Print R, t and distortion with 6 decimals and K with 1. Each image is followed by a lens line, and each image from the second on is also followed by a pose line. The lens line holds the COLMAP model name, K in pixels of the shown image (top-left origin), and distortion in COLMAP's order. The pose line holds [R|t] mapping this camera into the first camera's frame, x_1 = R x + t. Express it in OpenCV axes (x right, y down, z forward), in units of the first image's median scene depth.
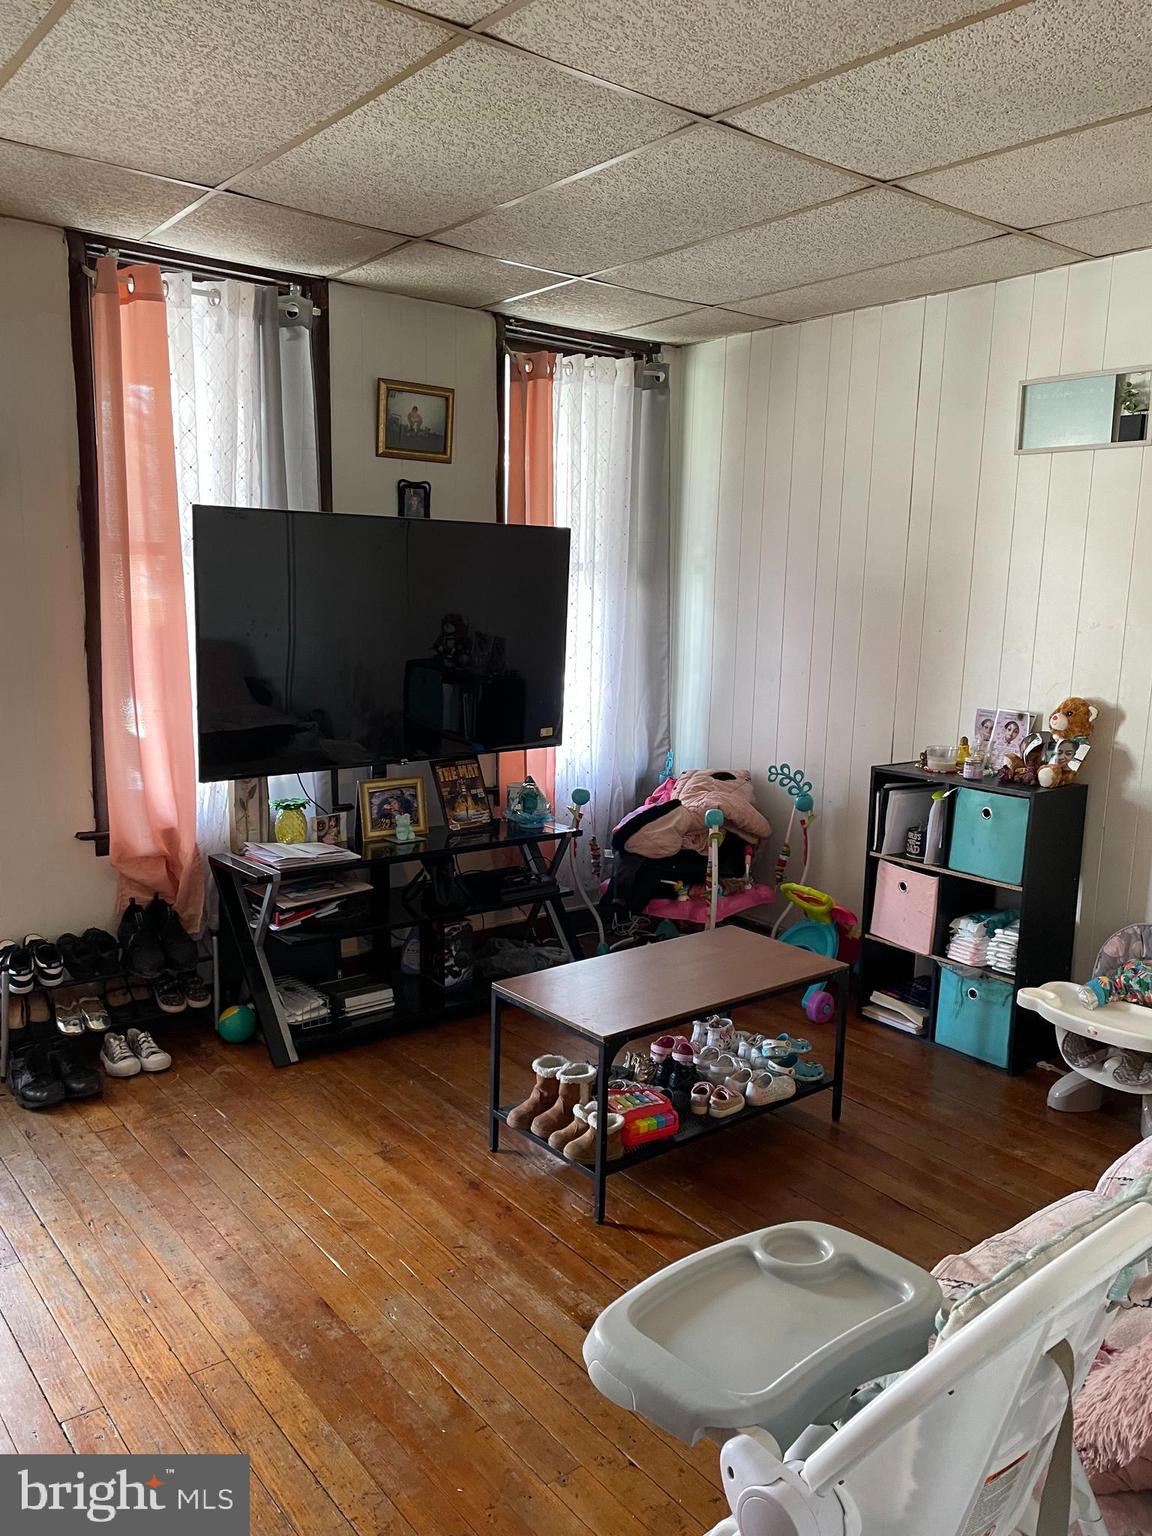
lens RADIAL K [[1170.2, 0, 584.7], [0, 1170.2, 774.5], [0, 0, 1]] dist [0.092225, -0.104314]
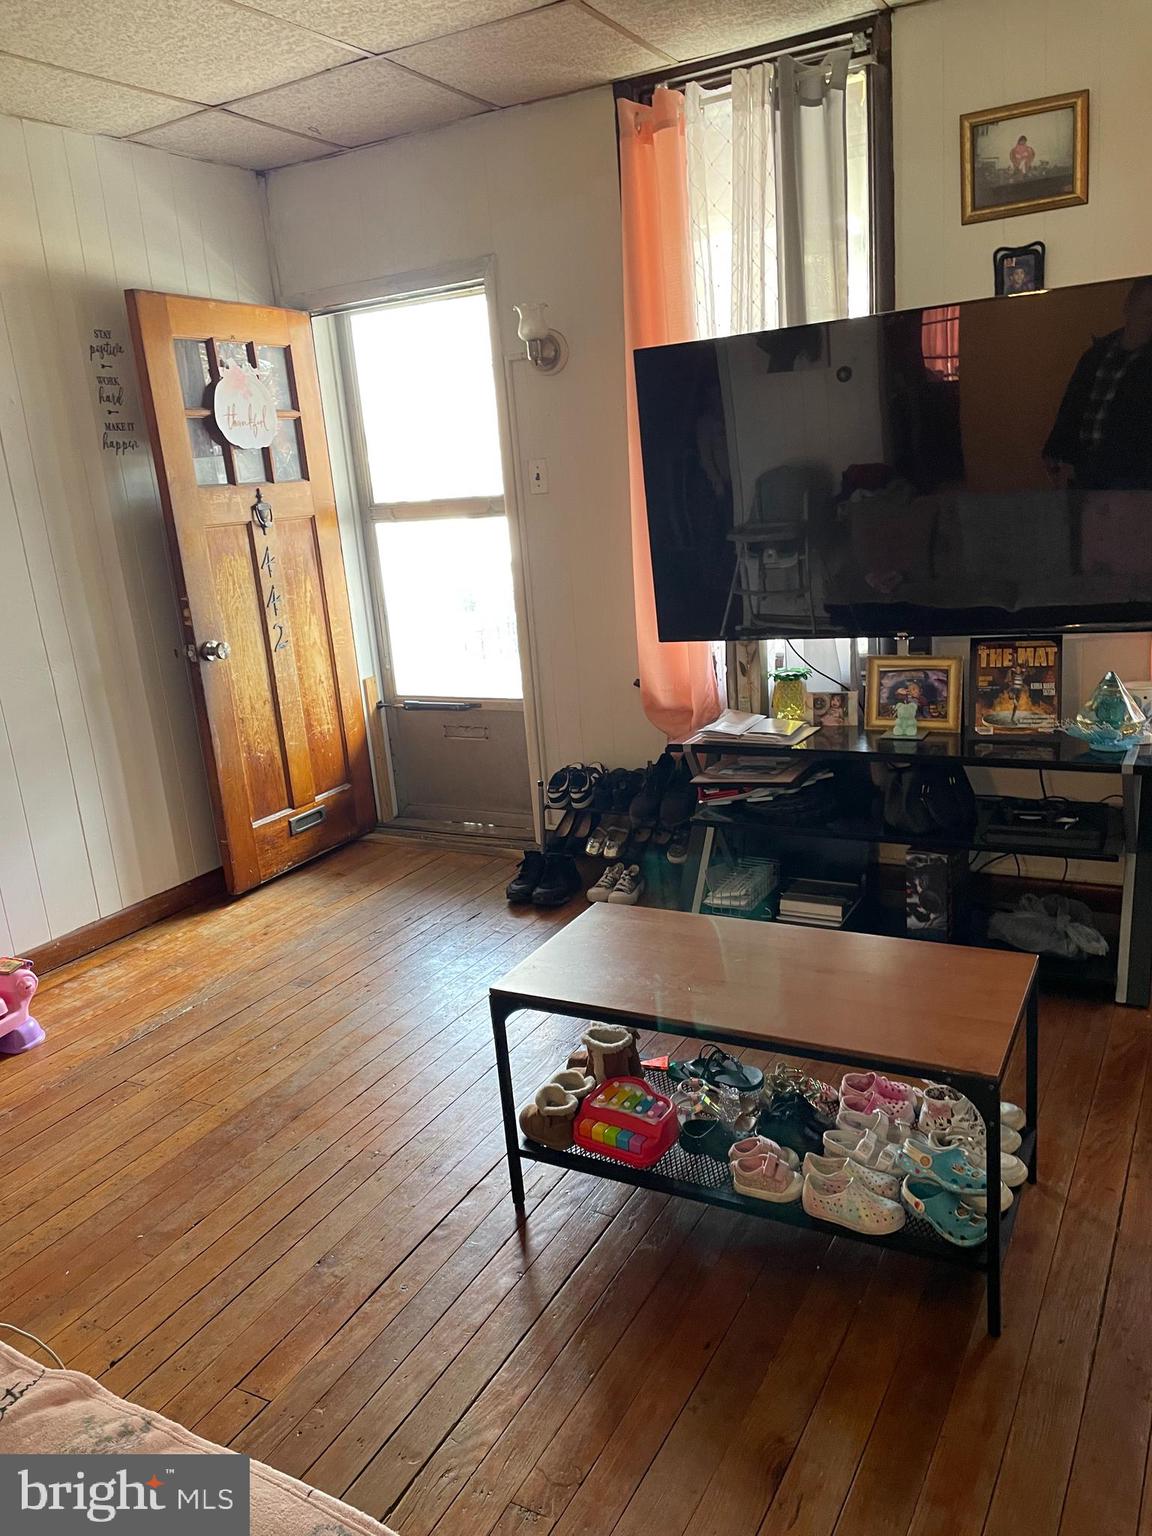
lens RADIAL K [[1170.2, 0, 569.1], [0, 1170.2, 759.6], [0, 0, 1]] dist [0.092225, -0.104314]
pose [[0.371679, 0.170870, -0.912501, 0.480671], [-0.063453, 0.985293, 0.158655, -0.038987], [0.926190, -0.001068, 0.377055, 0.480192]]
